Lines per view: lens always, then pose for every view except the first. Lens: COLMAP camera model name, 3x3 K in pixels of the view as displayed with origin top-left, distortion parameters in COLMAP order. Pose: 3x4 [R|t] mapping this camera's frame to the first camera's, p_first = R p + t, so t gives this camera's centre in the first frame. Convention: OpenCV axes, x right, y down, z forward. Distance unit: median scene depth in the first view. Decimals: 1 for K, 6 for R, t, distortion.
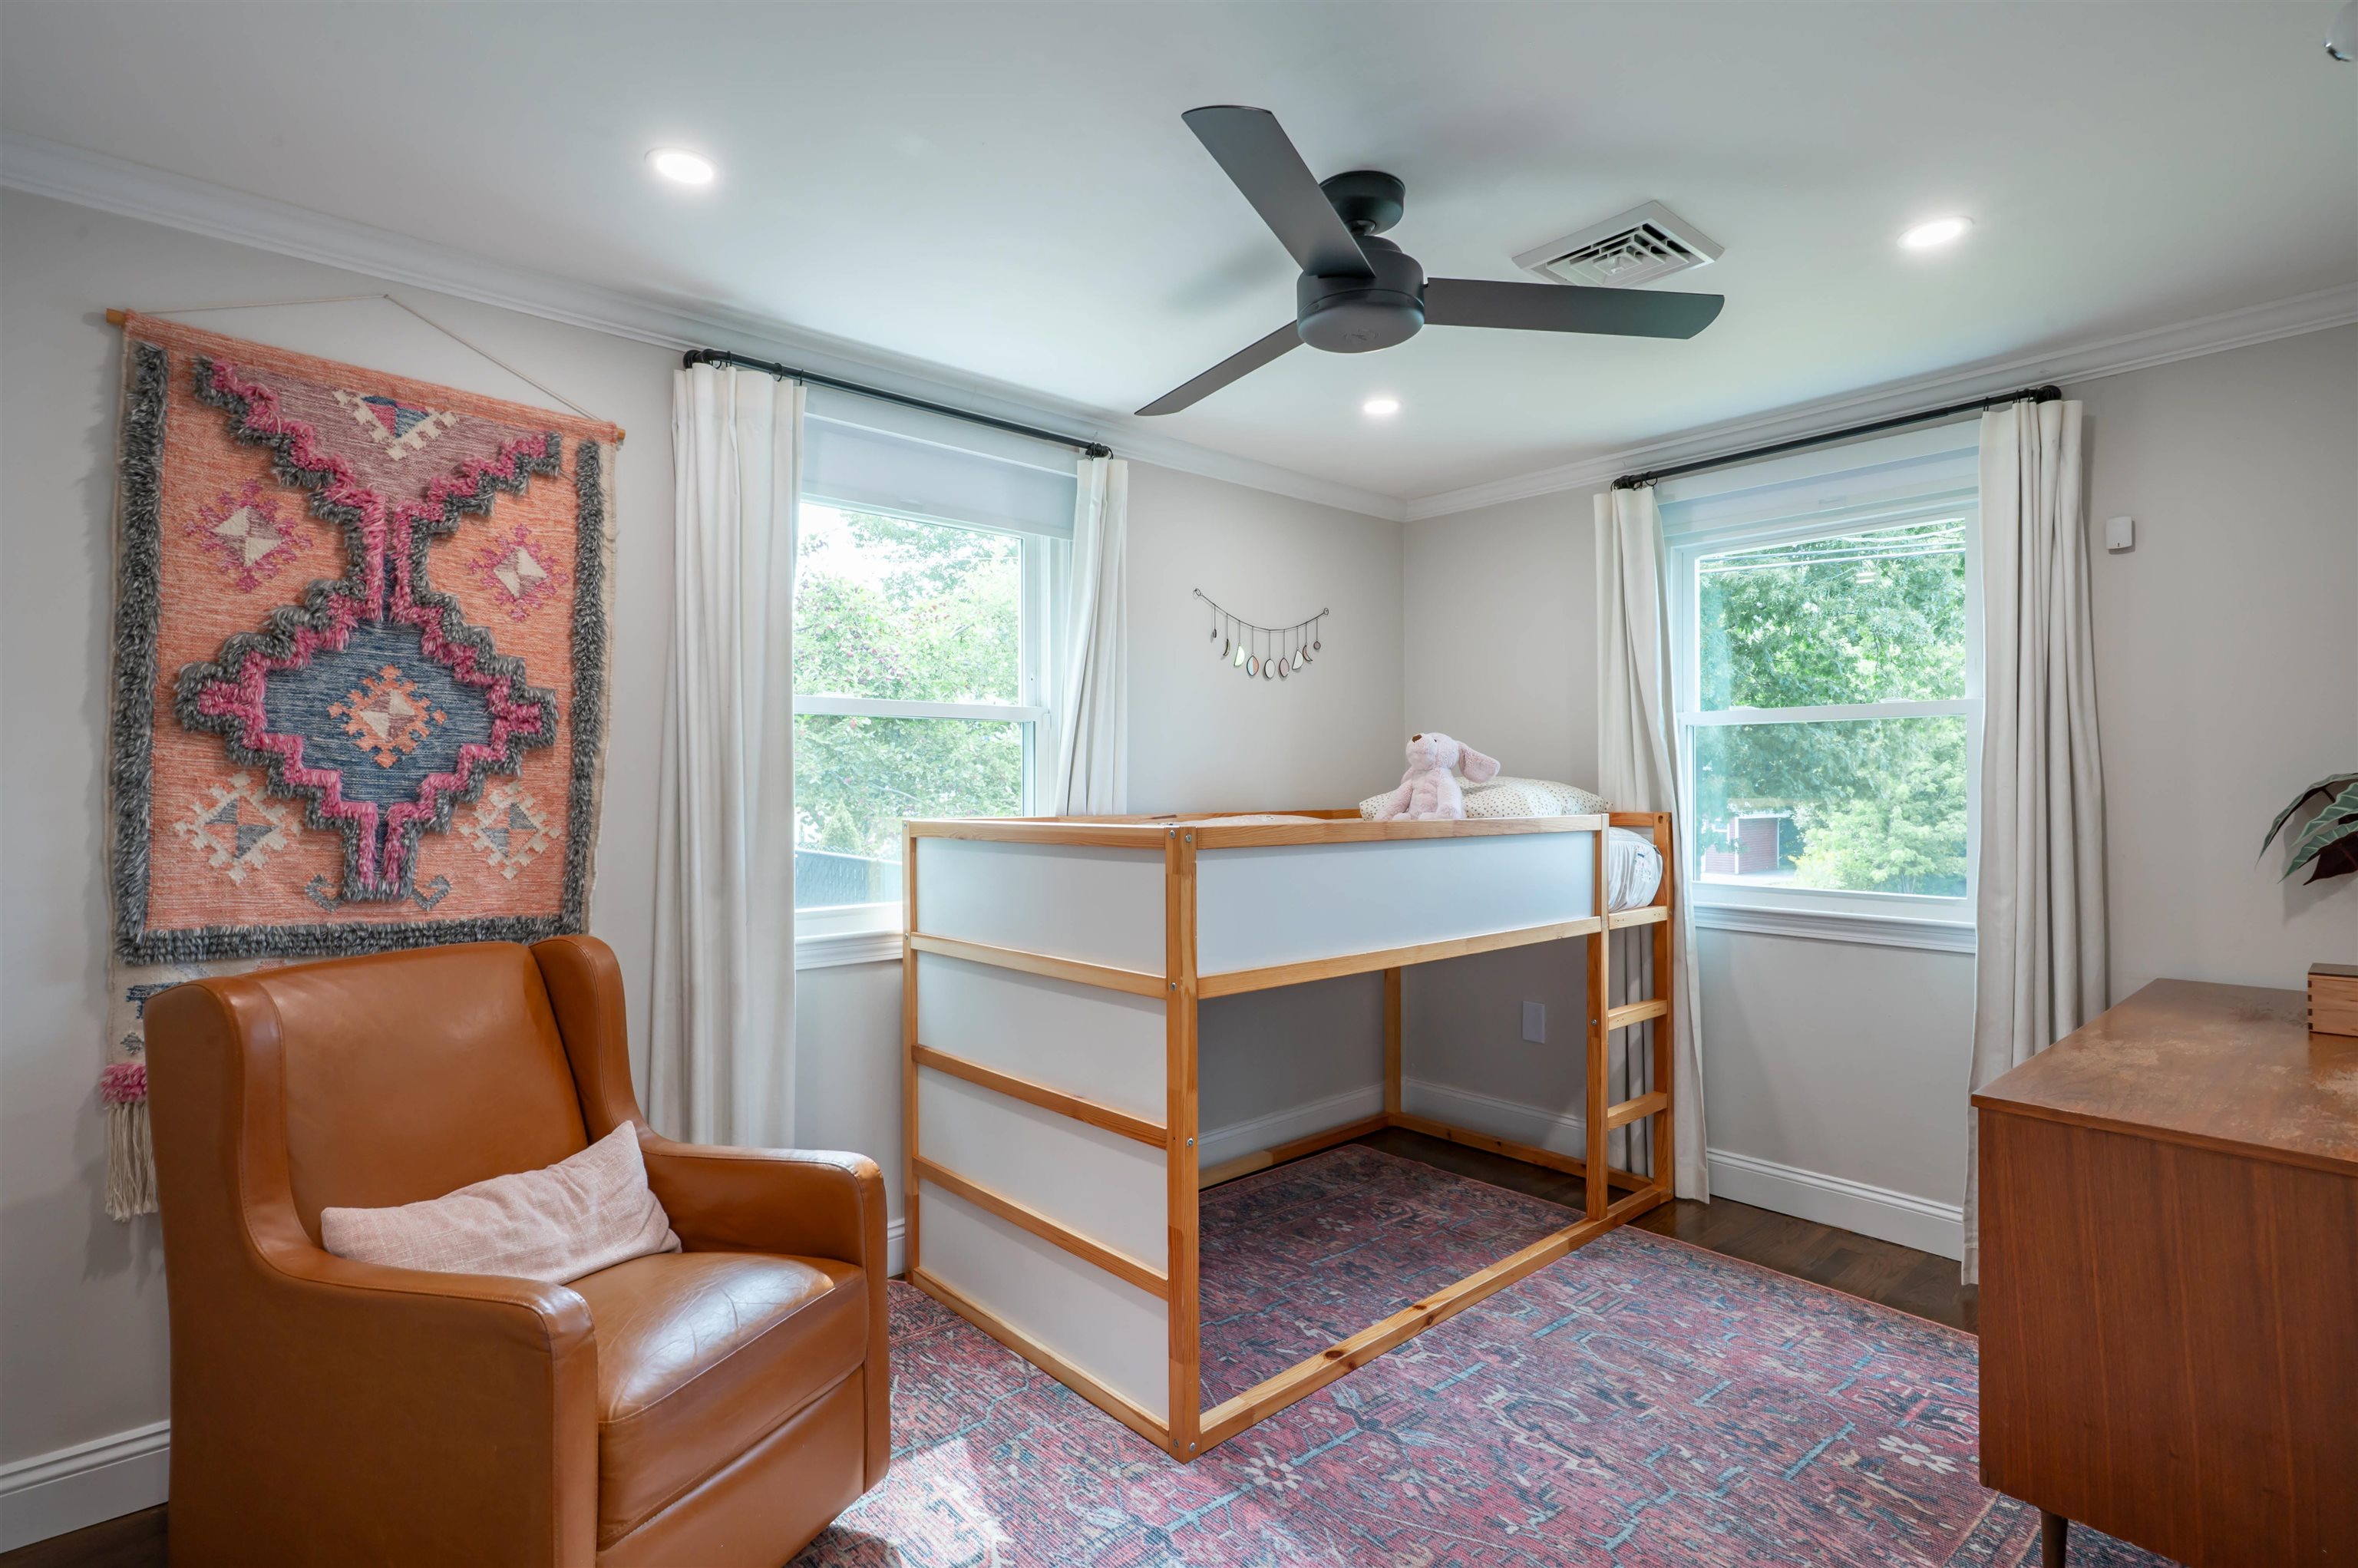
lens RADIAL K [[1145.8, 0, 1174.9], [0, 1145.8, 777.4], [0, 0, 1]] dist [0.000993, 0.000292]
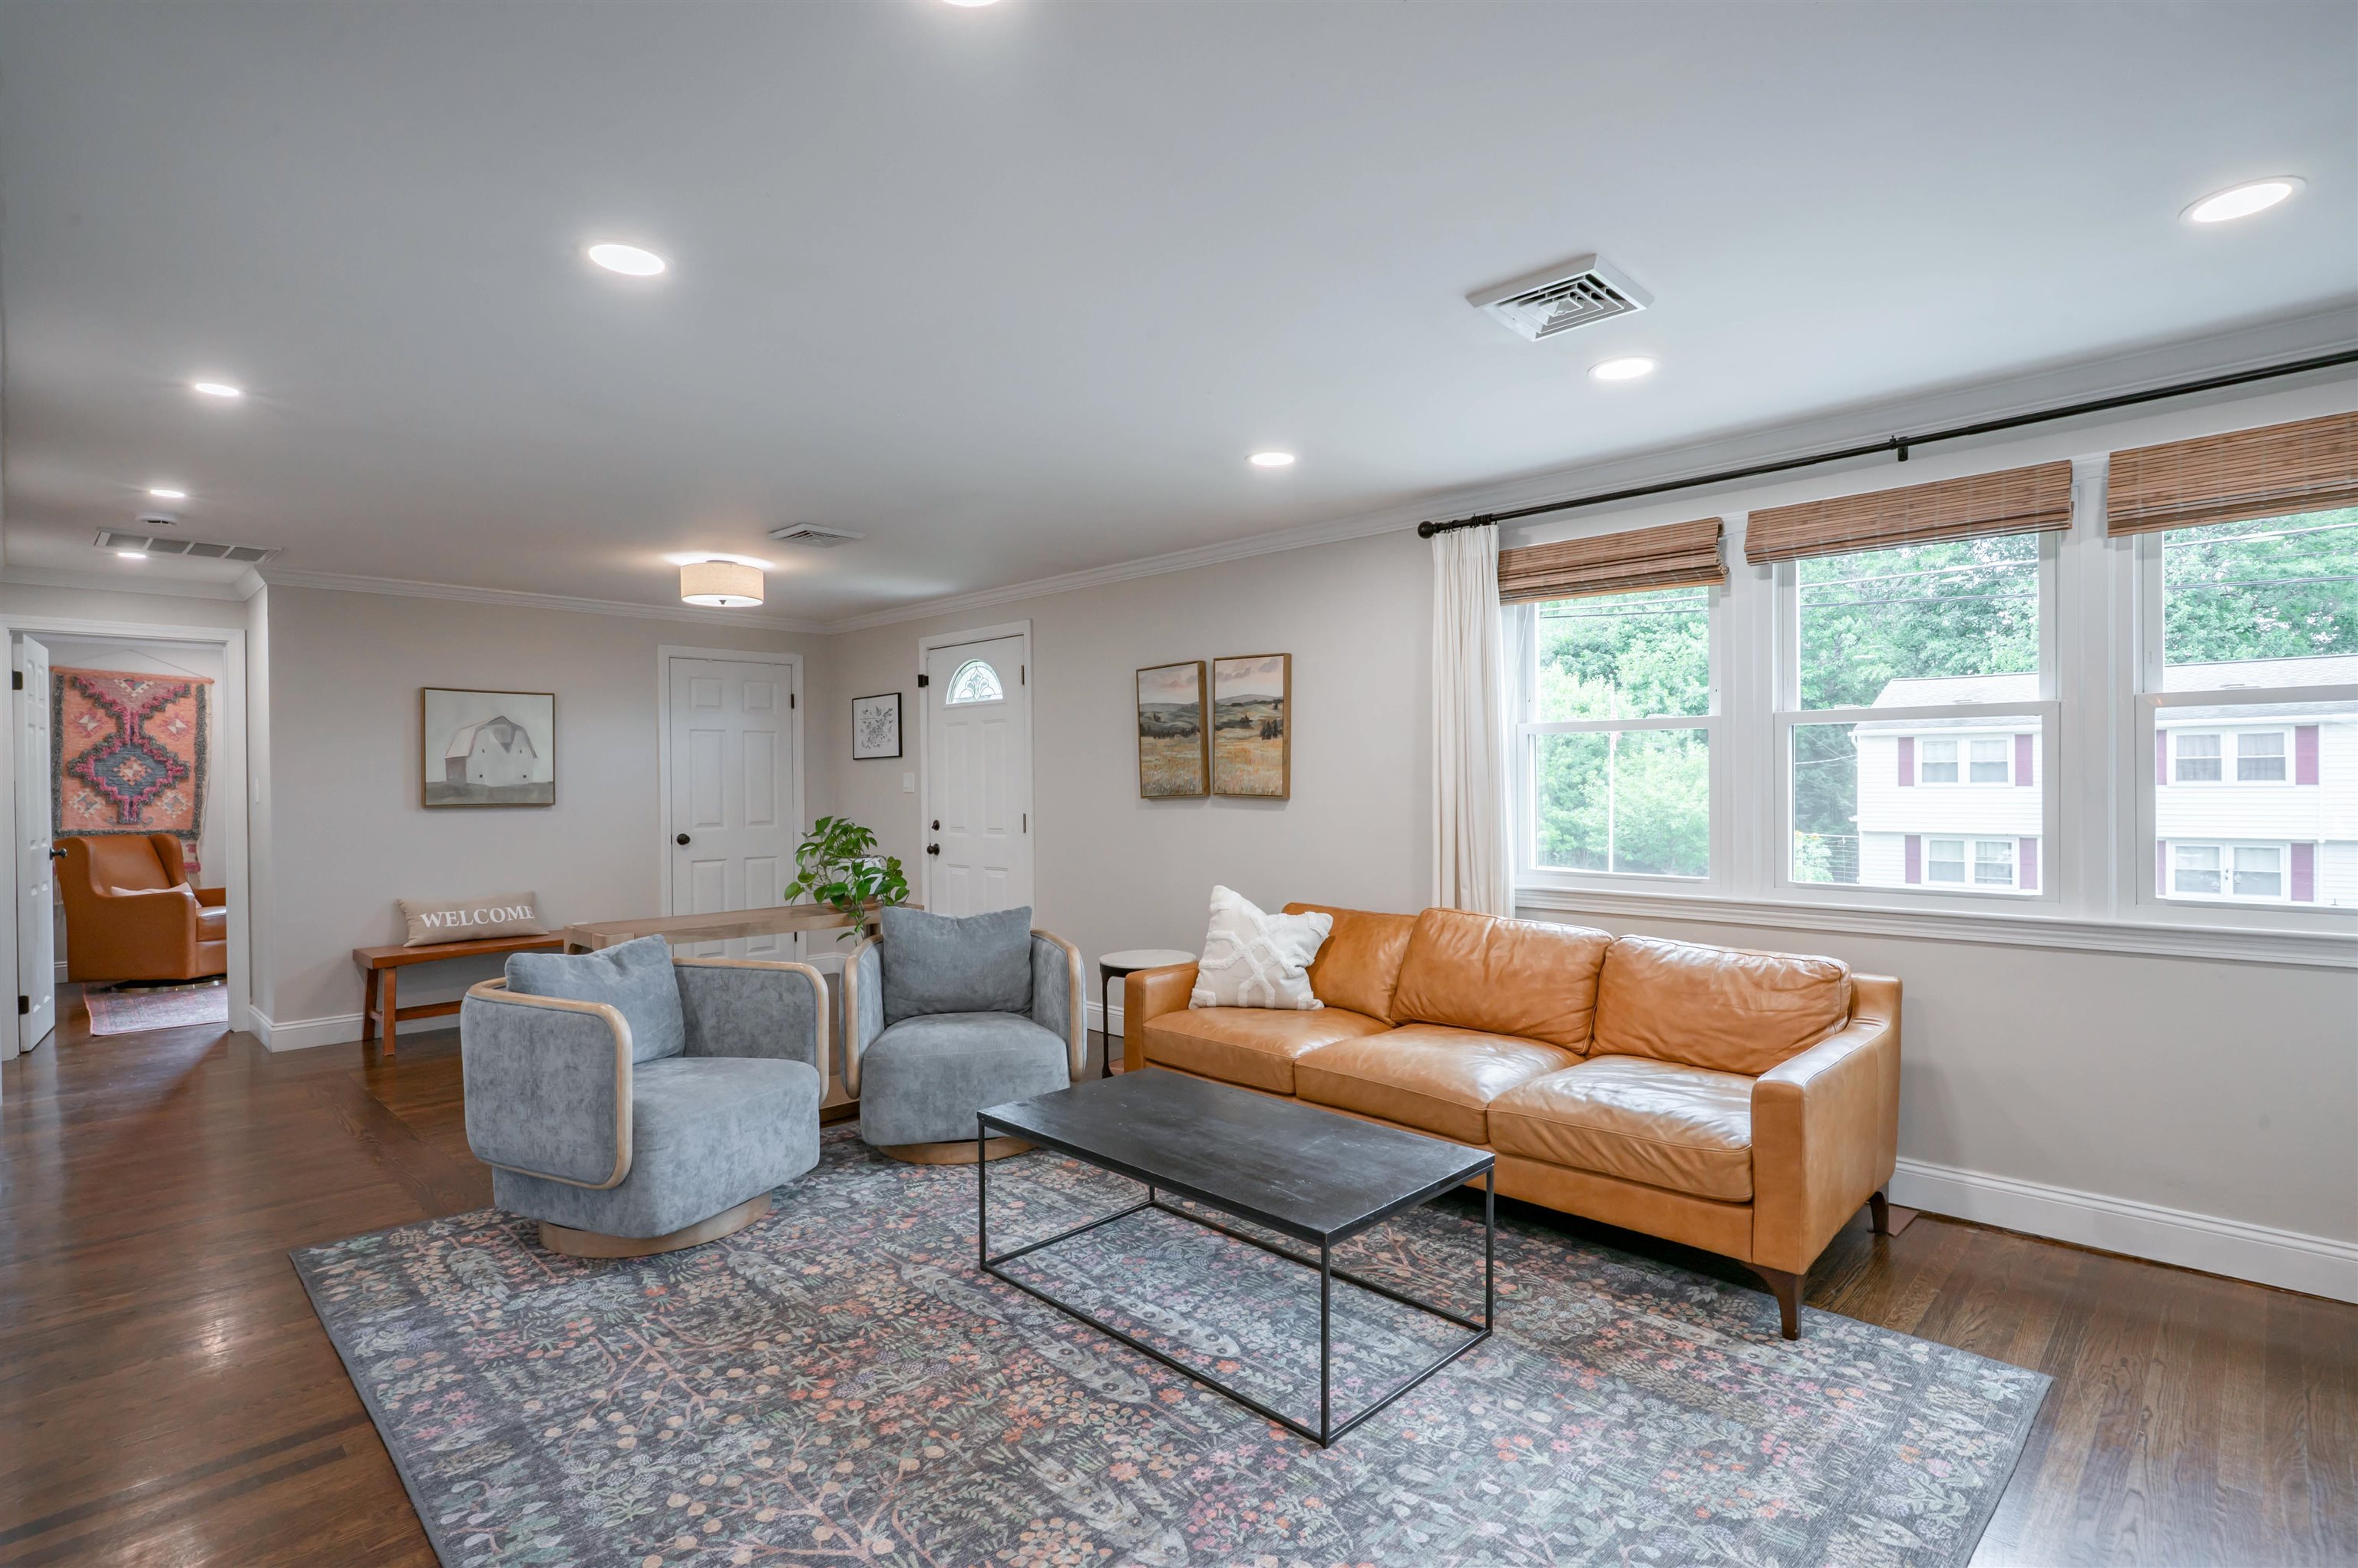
lens RADIAL K [[1137.8, 0, 1185.8], [0, 1137.8, 783.2], [0, 0, 1]] dist [0.001403, -0.000013]
pose [[0.997339, -0.008796, 0.072369, 2.264360], [0.008152, 0.999925, 0.009190, -0.021820], [-0.072444, -0.008576, 0.997336, -2.695951]]
